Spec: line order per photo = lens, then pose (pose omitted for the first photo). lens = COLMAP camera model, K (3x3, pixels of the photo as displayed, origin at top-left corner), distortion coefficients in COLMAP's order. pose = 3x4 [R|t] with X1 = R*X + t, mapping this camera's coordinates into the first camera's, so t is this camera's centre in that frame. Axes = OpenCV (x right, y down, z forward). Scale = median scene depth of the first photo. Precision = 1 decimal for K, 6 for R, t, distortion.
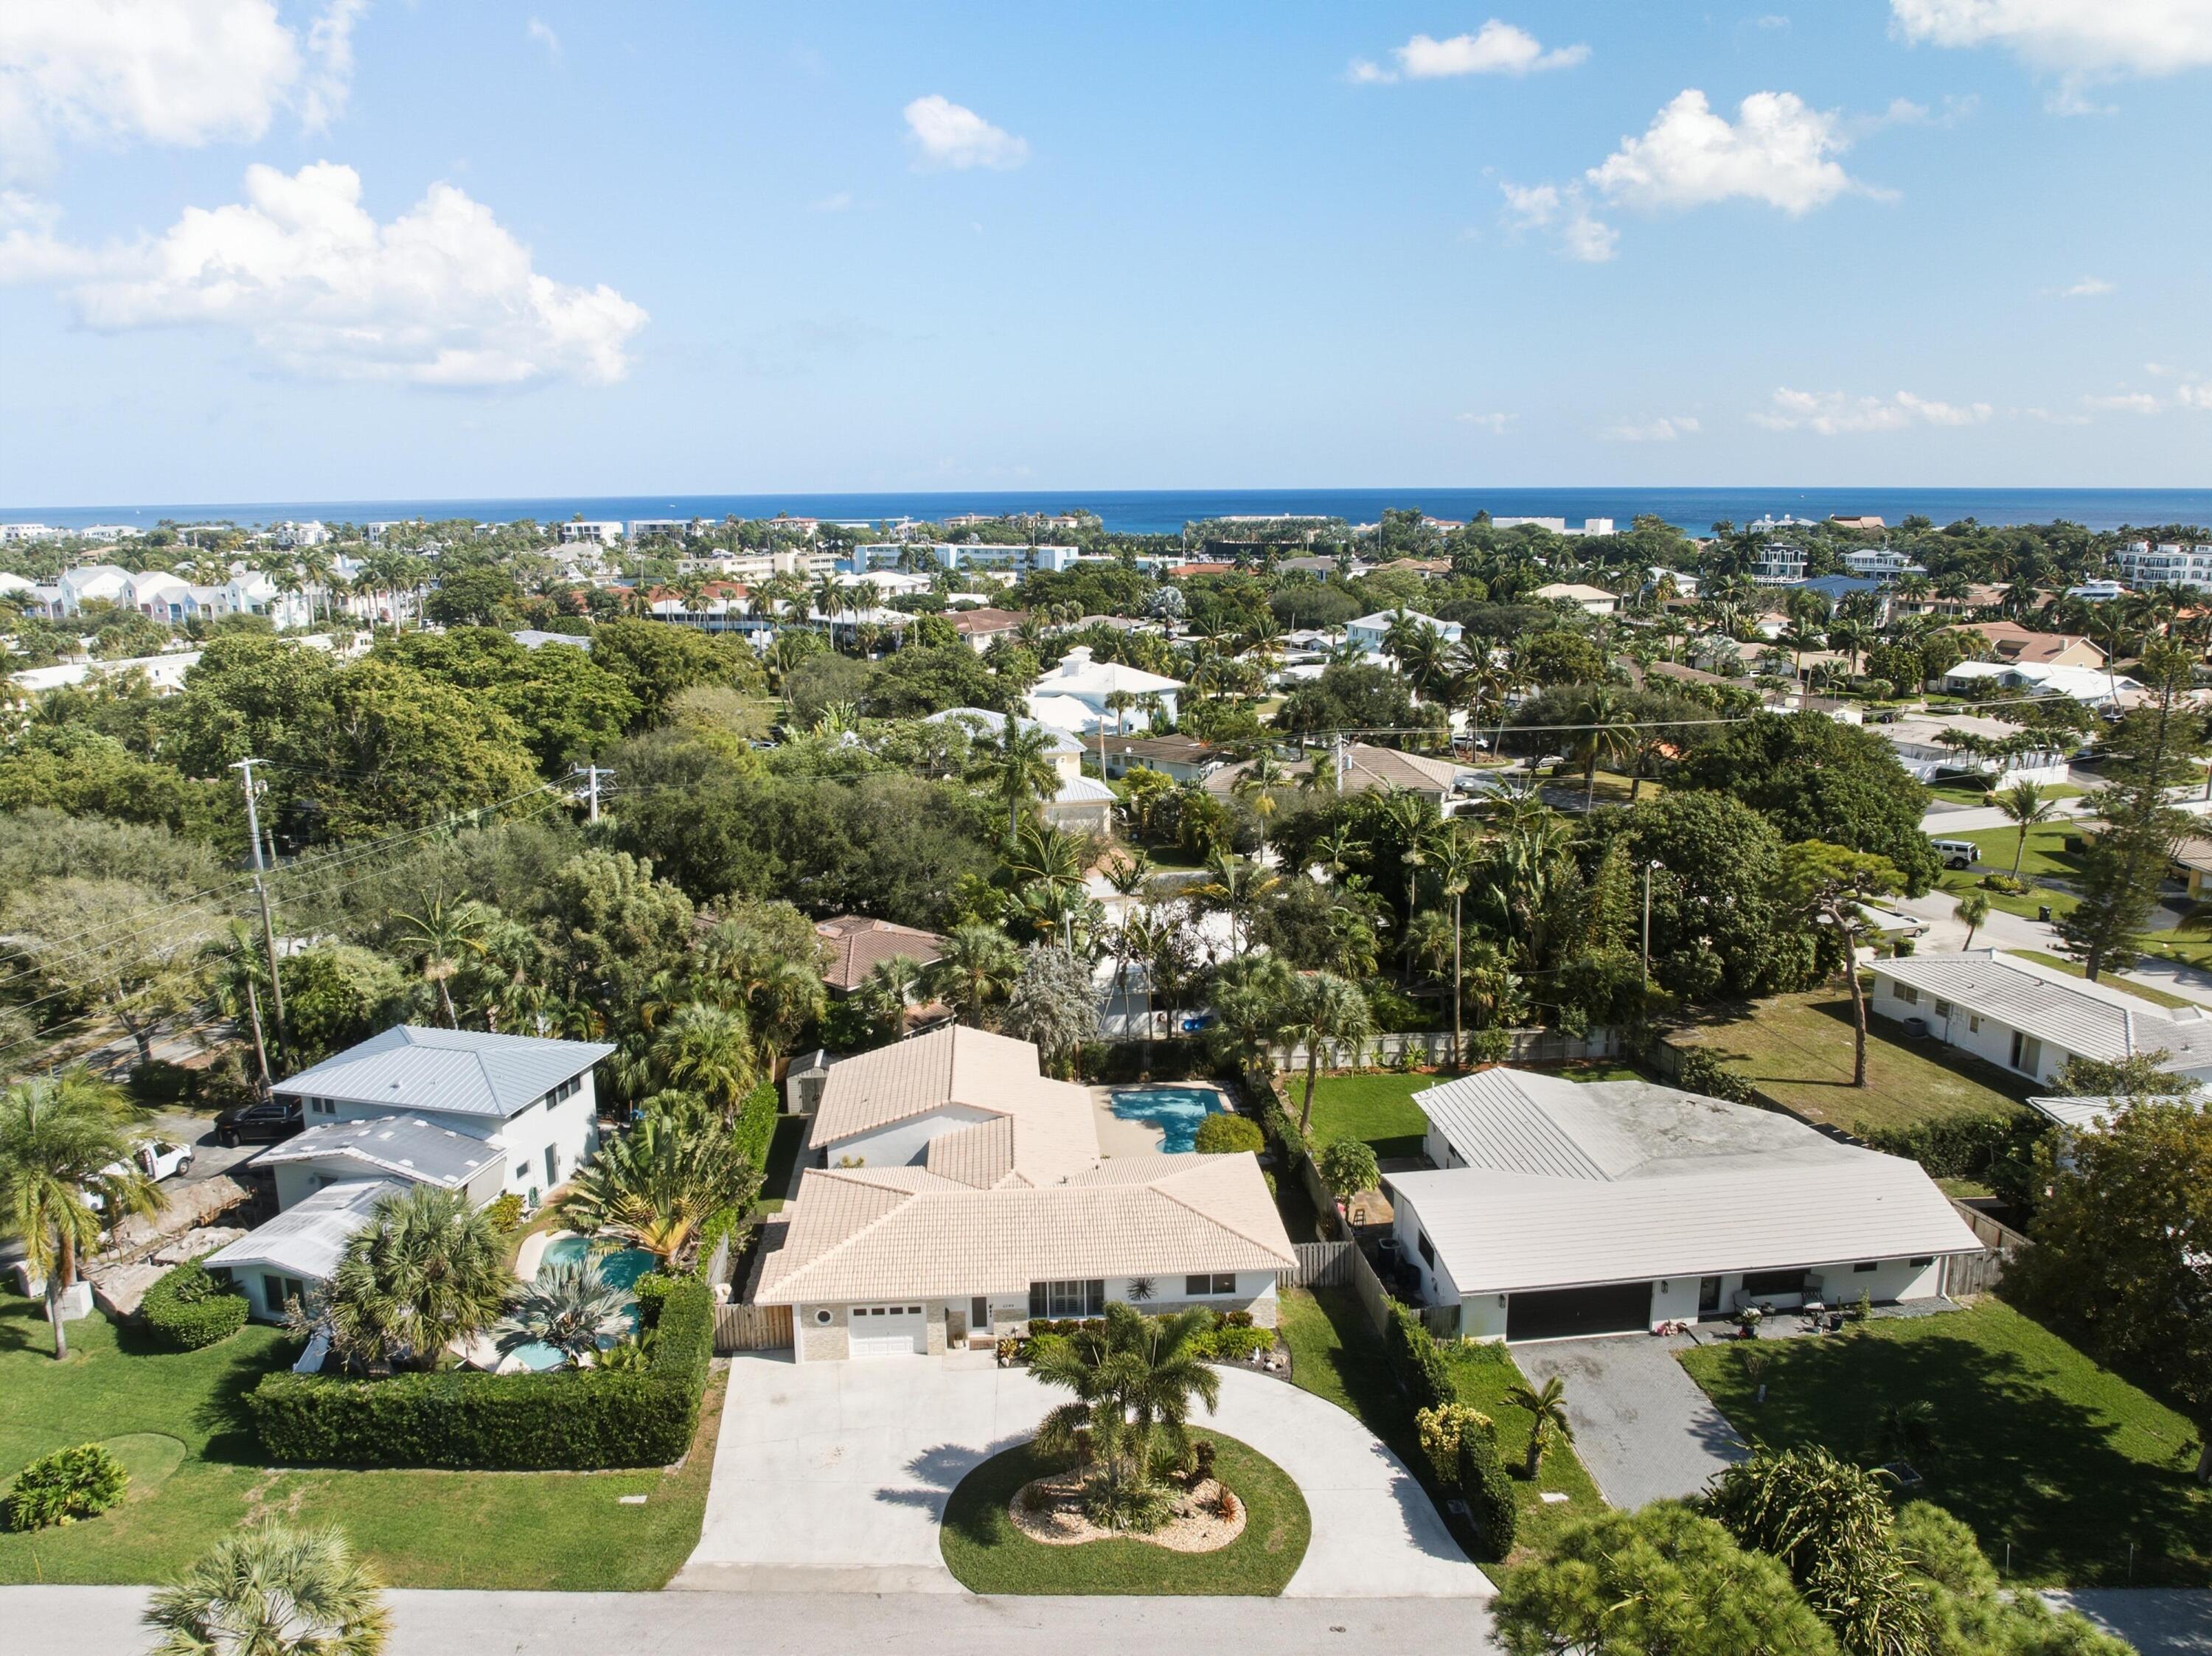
lens RADIAL K [[1560.6, 0, 1107.4], [0, 1560.6, 825.7], [0, 0, 1]] dist [-0.028402, -0.008140]
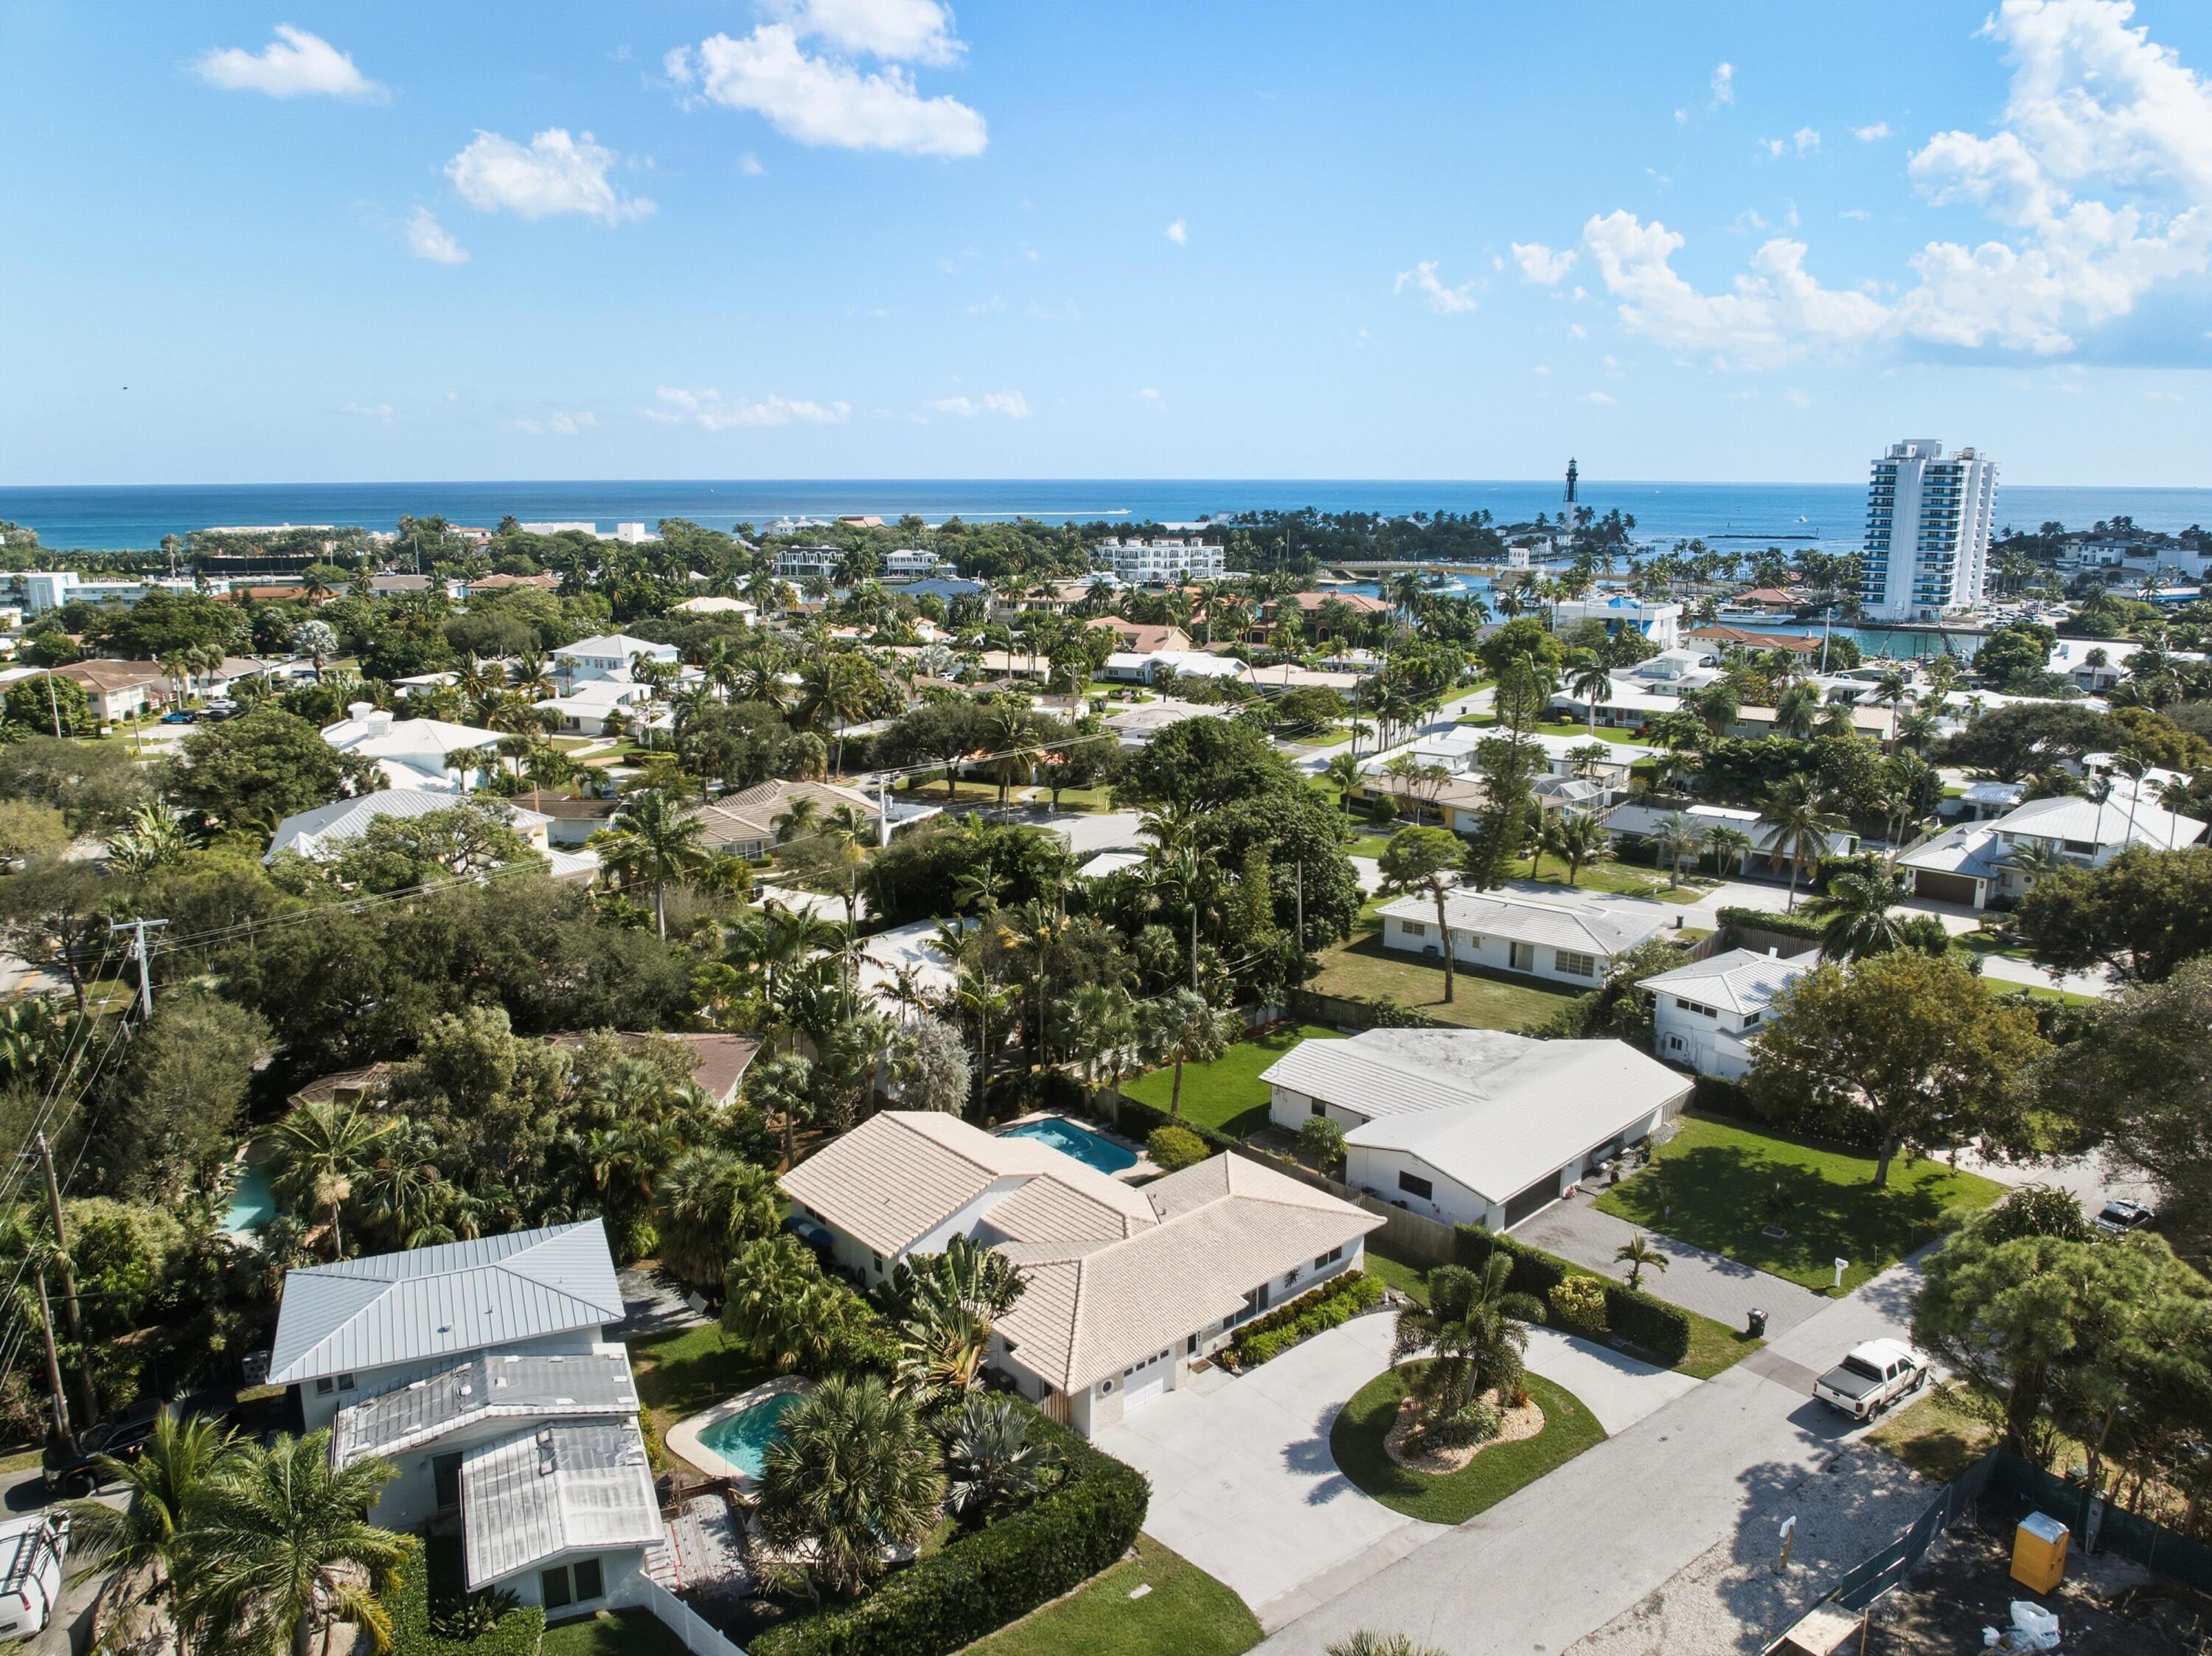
lens RADIAL K [[1560.6, 0, 1107.4], [0, 1560.6, 825.7], [0, 0, 1]] dist [-0.028402, -0.008140]
pose [[0.796078, -0.125146, 0.592113, -0.158131], [0.122830, 0.991434, 0.044403, -0.023634], [-0.592598, 0.037381, 0.804630, 0.025462]]
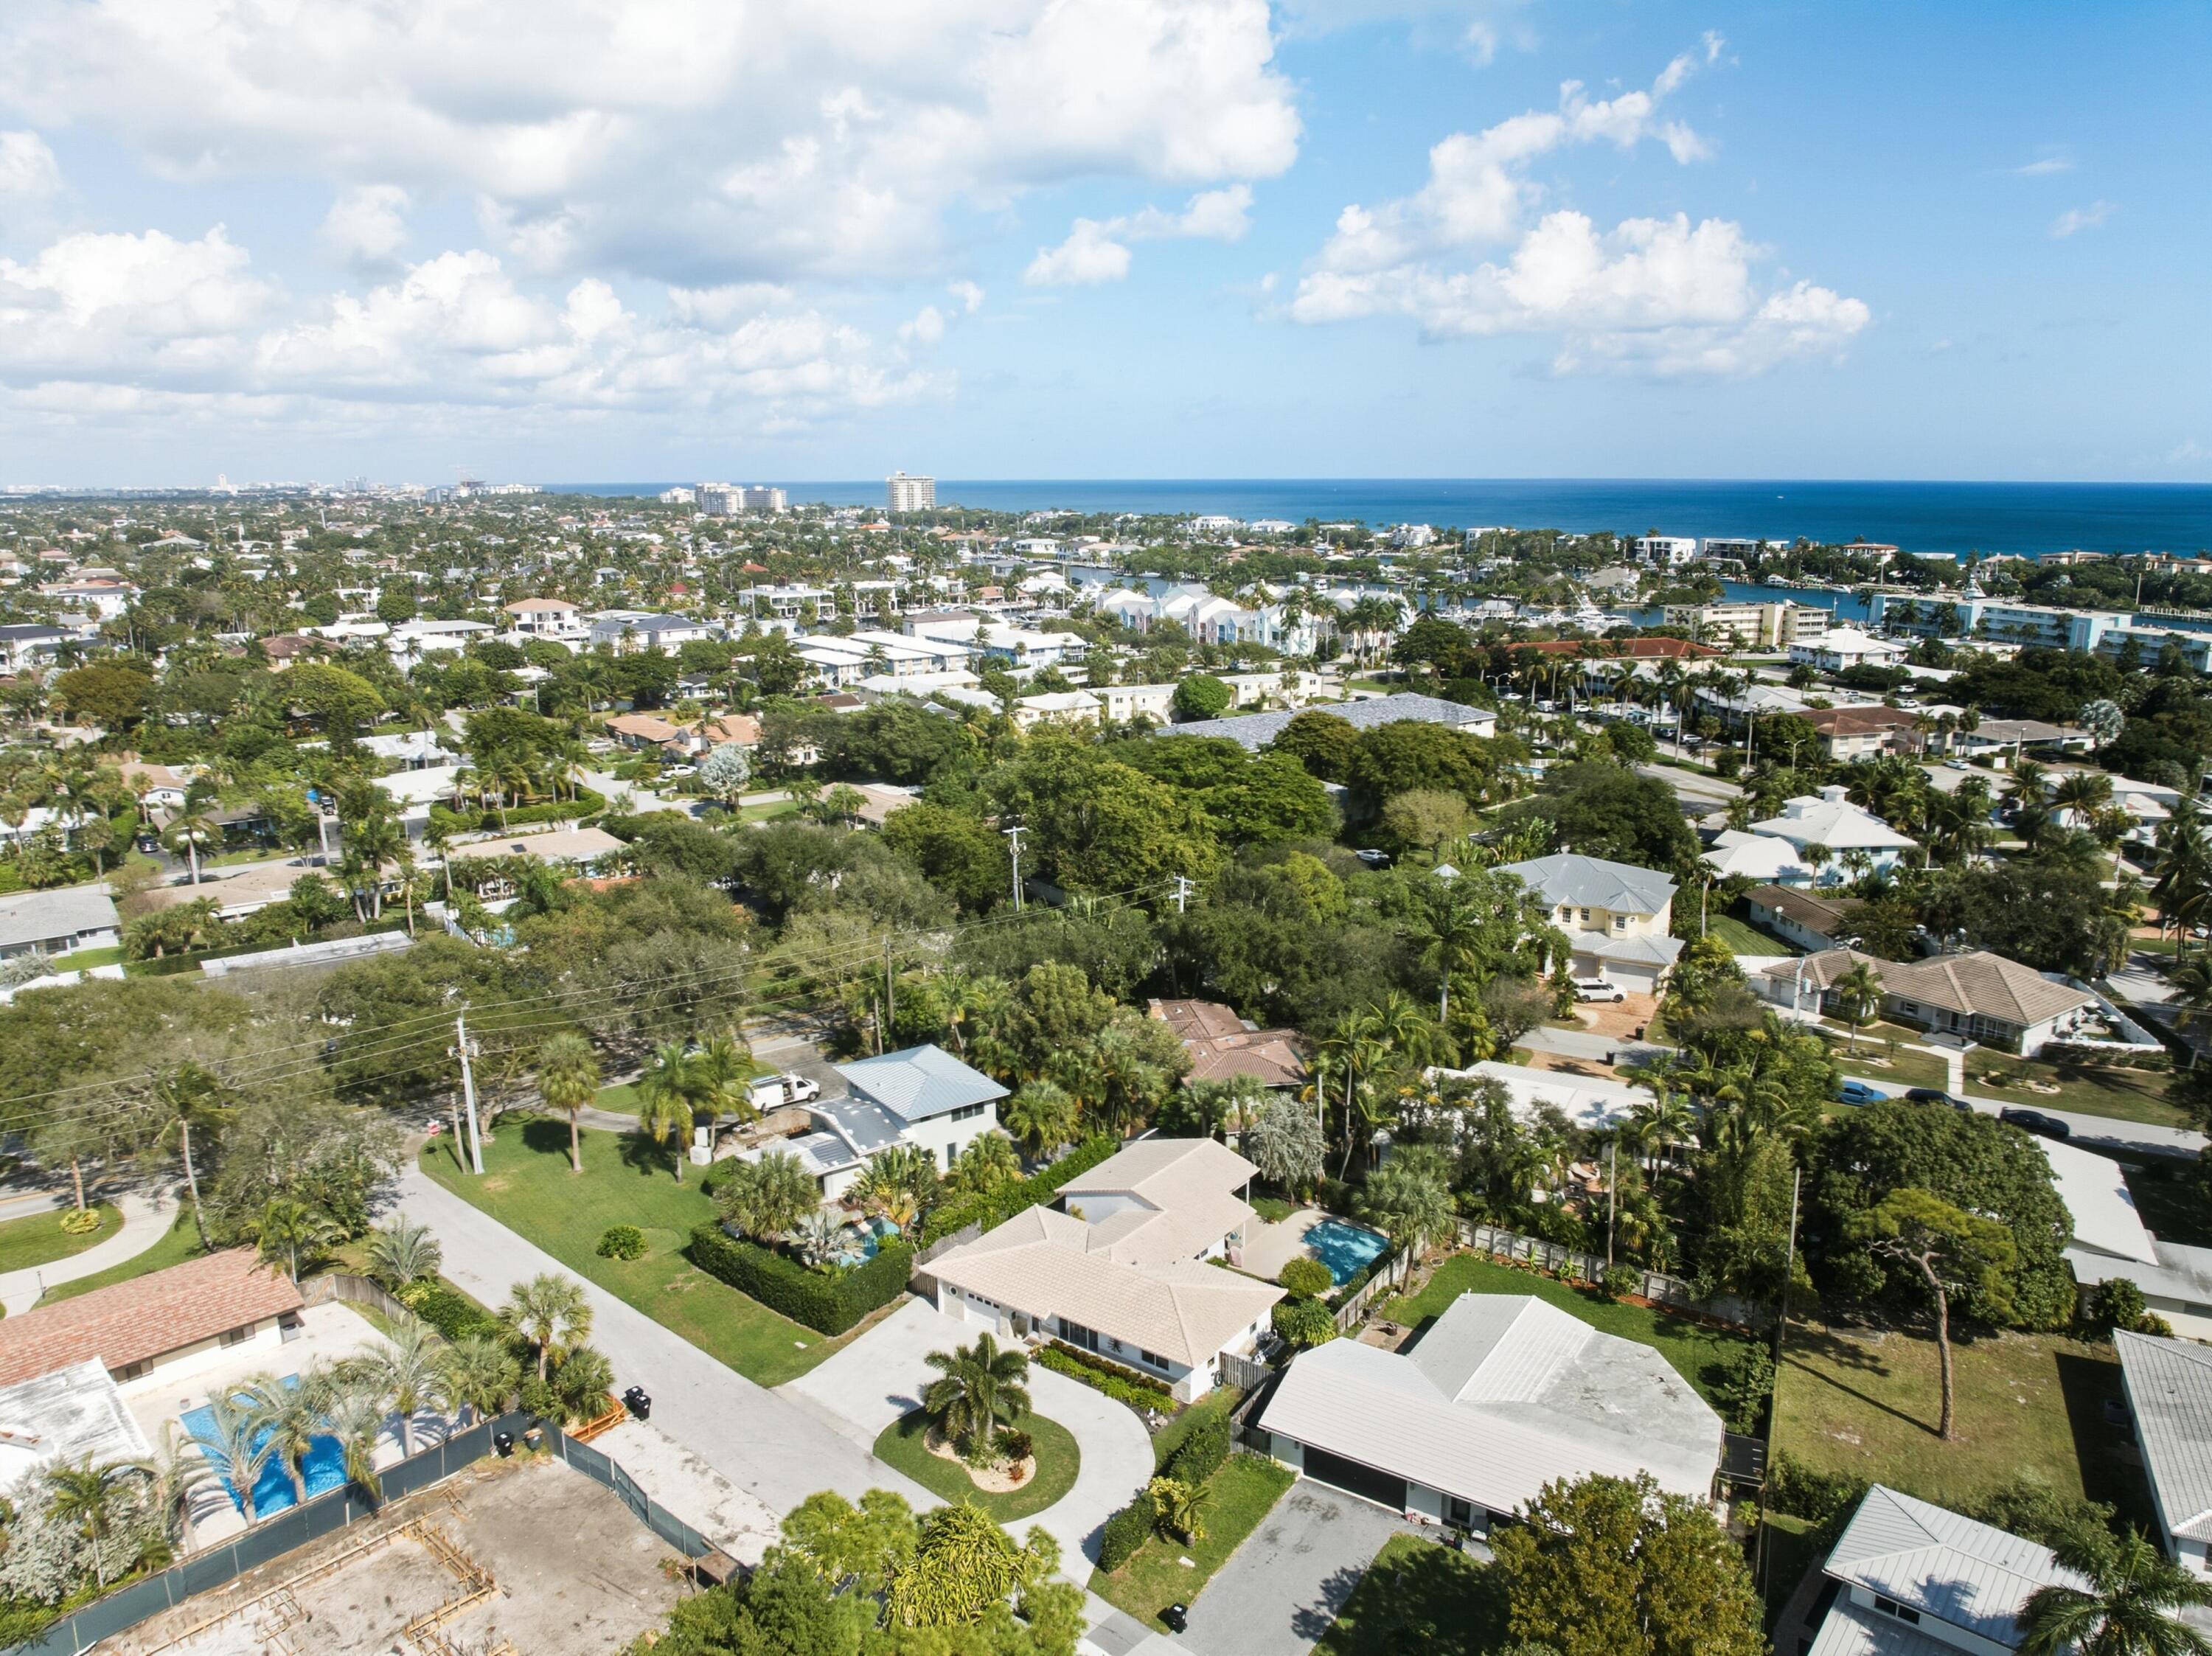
lens RADIAL K [[1560.6, 0, 1107.4], [0, 1560.6, 825.7], [0, 0, 1]] dist [-0.028402, -0.008140]
pose [[0.762777, 0.150126, -0.628994, 0.190180], [-0.143044, 0.987754, 0.062285, -0.063168], [0.630642, 0.042464, 0.774911, -0.043732]]
